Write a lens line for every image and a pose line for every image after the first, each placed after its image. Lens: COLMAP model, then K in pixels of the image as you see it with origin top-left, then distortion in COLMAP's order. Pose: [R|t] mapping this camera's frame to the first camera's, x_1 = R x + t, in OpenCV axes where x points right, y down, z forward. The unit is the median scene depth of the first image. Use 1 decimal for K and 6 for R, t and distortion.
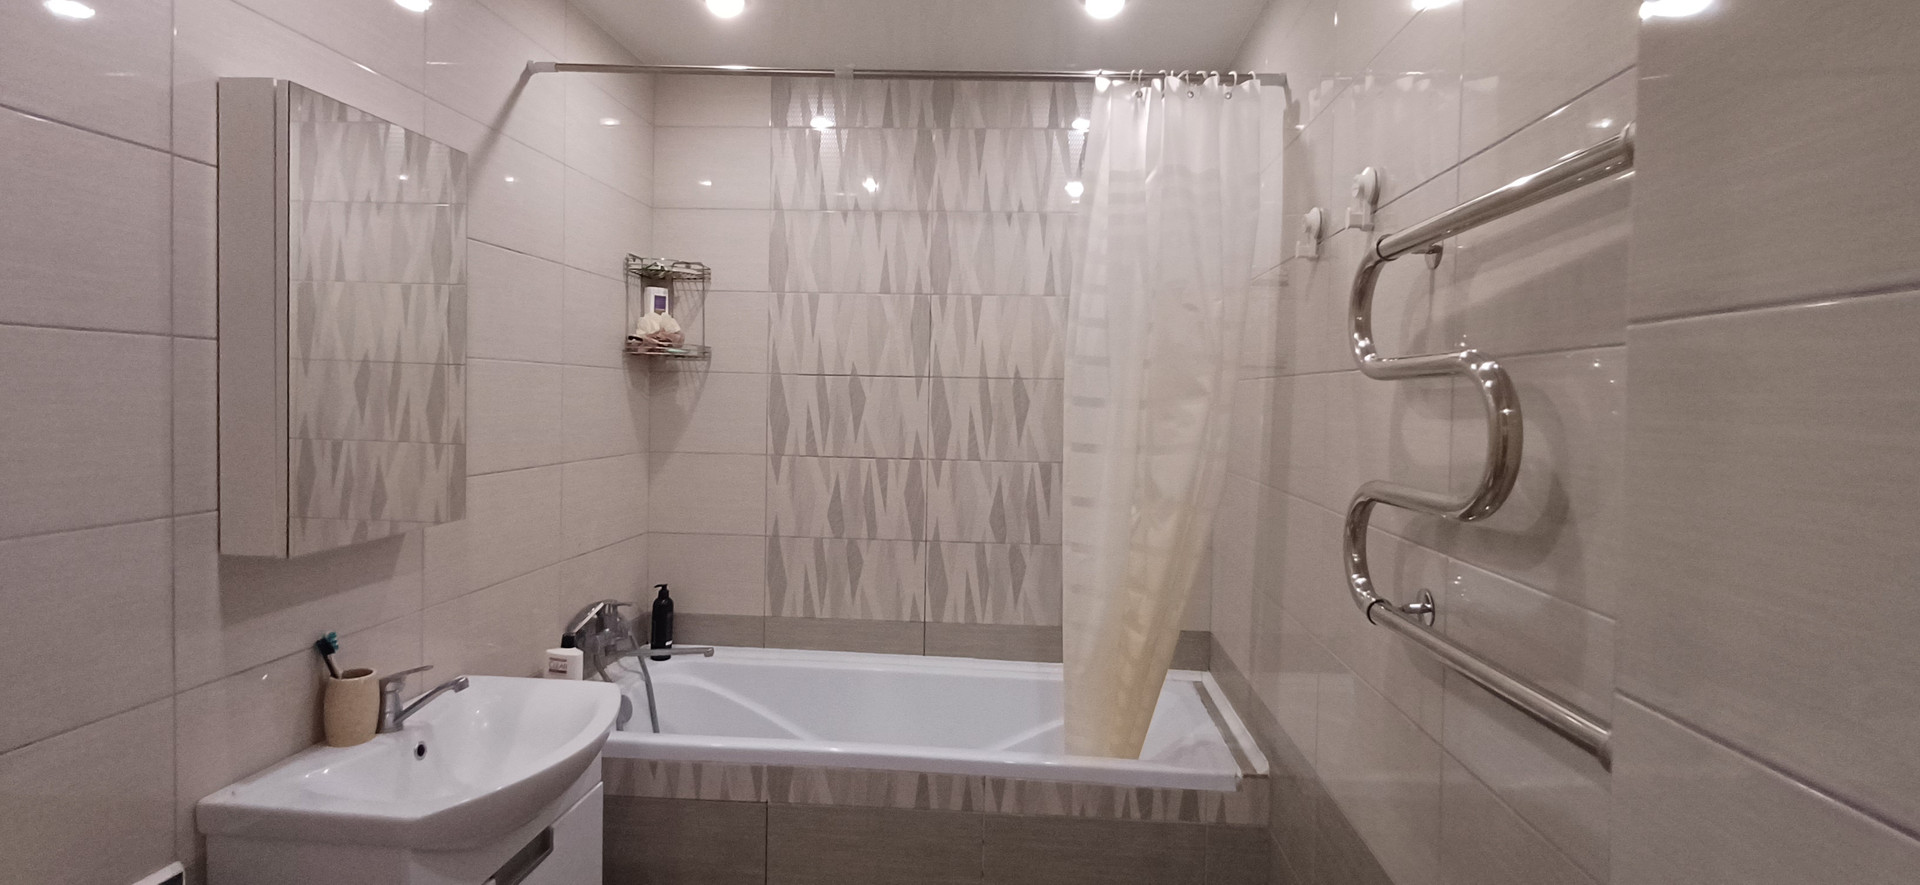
lens RADIAL K [[879.8, 0, 981.0], [0, 879.8, 422.0], [0, 0, 1]] dist [0.000795, -0.002871]
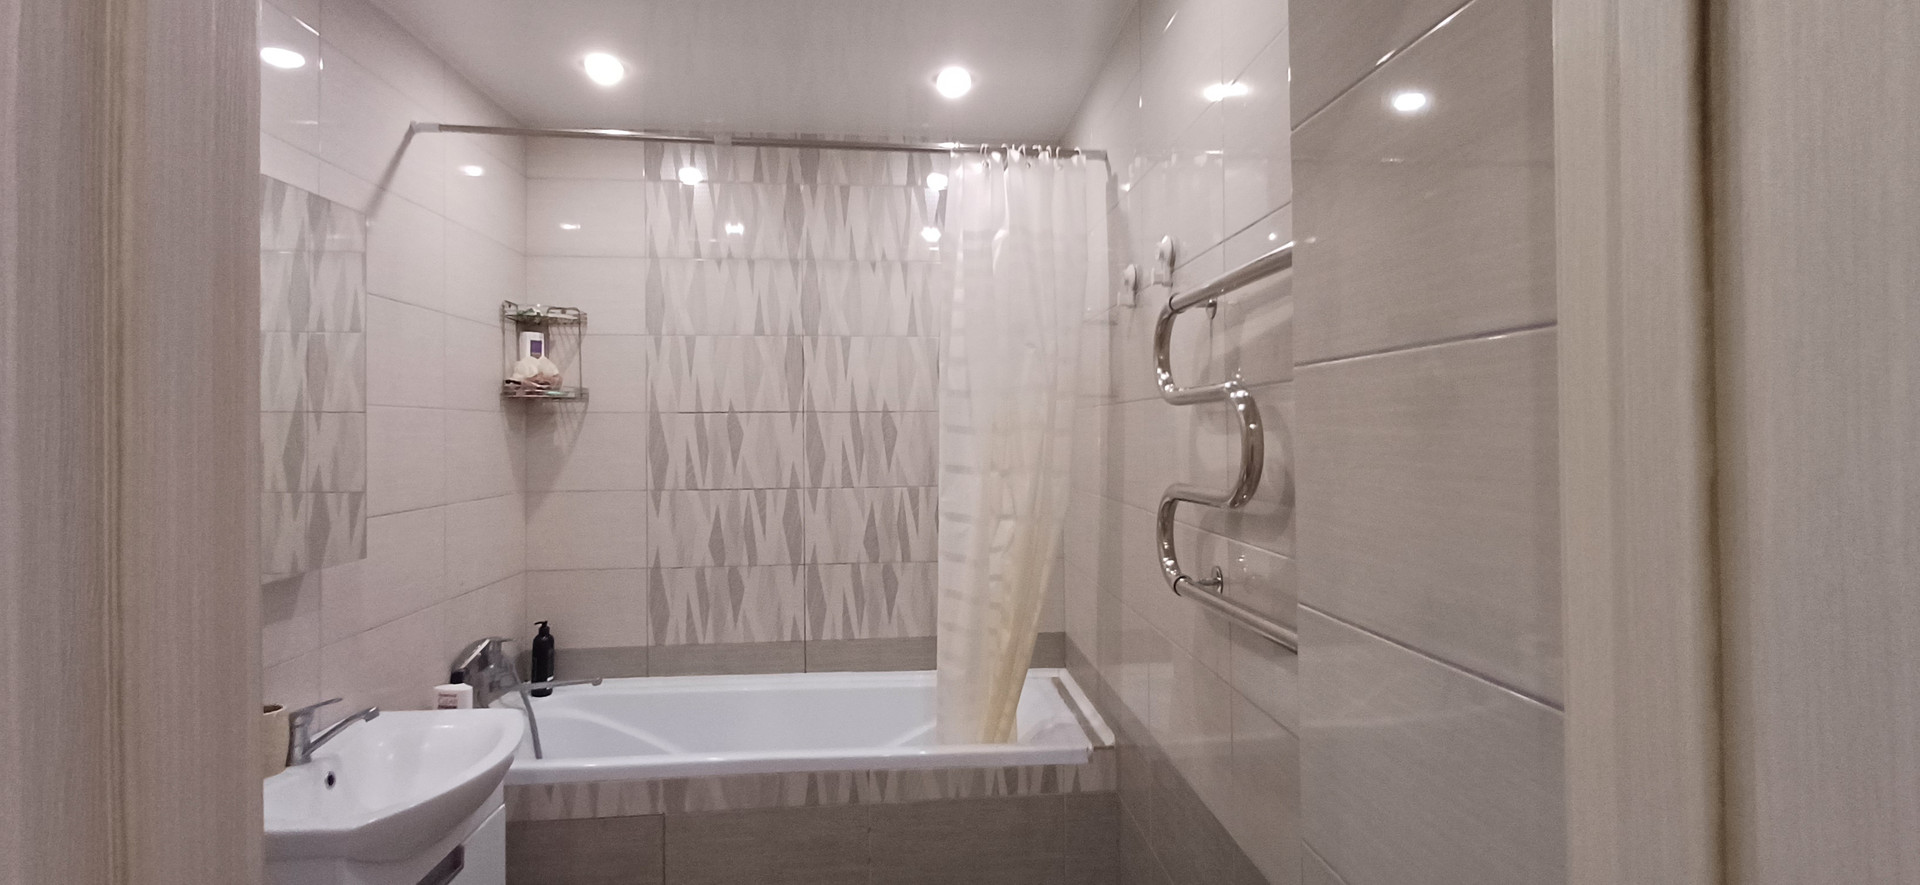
lens RADIAL K [[879.8, 0, 956.5], [0, 879.8, 434.5], [0, 0, 1]] dist [0.000795, -0.002871]
pose [[0.990975, -0.029504, 0.130757, -0.017518], [0.032388, 0.999276, -0.019987, 0.005221], [-0.130073, 0.024041, 0.991213, -0.115648]]
